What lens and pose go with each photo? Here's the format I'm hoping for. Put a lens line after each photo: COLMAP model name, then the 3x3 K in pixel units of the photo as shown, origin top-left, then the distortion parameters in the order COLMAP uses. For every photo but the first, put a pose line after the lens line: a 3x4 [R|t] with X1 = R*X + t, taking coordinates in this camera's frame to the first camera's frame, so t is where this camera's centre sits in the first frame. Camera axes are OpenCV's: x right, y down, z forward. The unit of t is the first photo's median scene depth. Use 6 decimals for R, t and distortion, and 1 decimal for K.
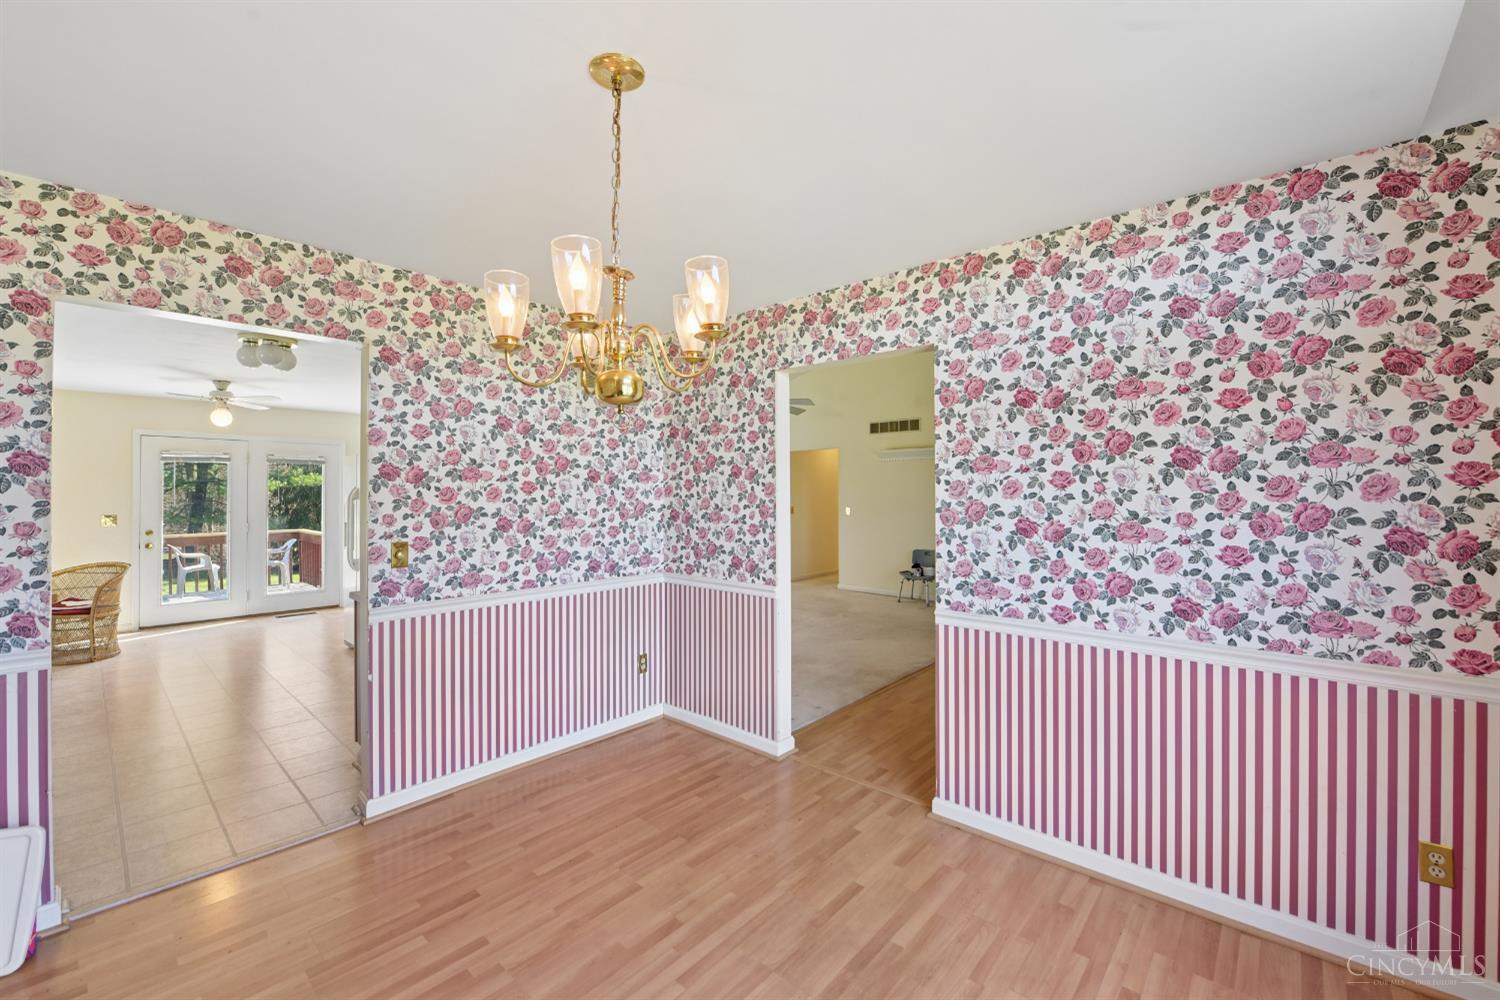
lens RADIAL K [[625.3, 0, 759.6], [0, 625.3, 503.2], [0, 0, 1]] dist [-0.000602, 0.000262]
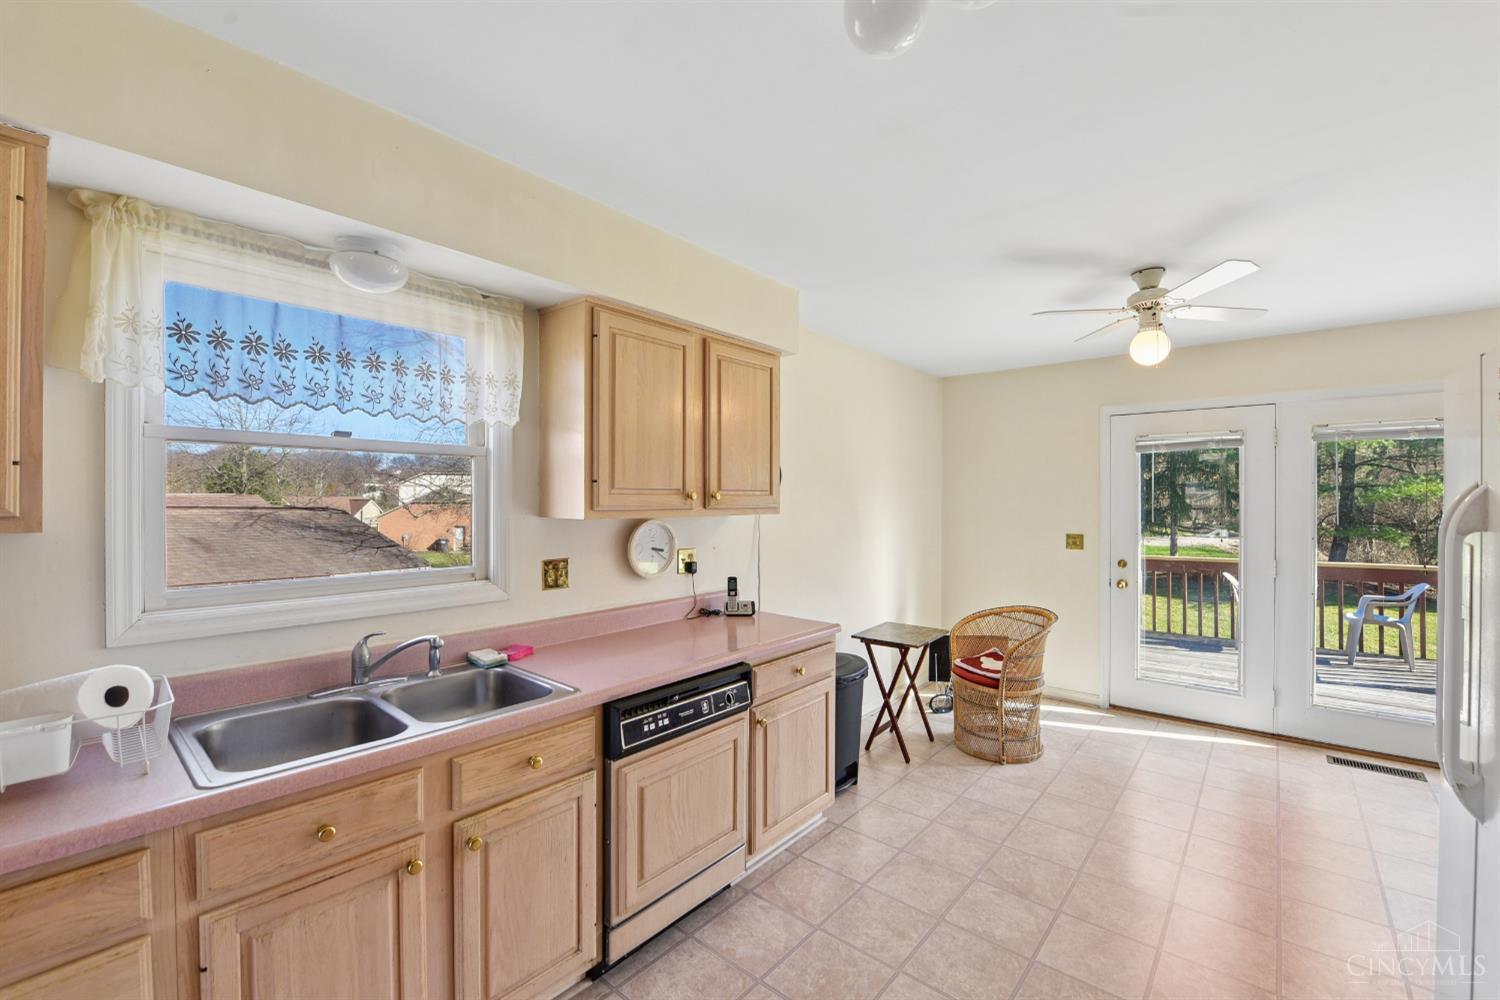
lens RADIAL K [[625.3, 0, 759.6], [0, 625.3, 503.2], [0, 0, 1]] dist [-0.000602, 0.000262]
pose [[0.055245, -0.010299, -0.998420, -0.344131], [-0.004789, 0.999933, -0.010580, -0.007059], [0.998461, 0.005365, 0.055192, 0.585375]]
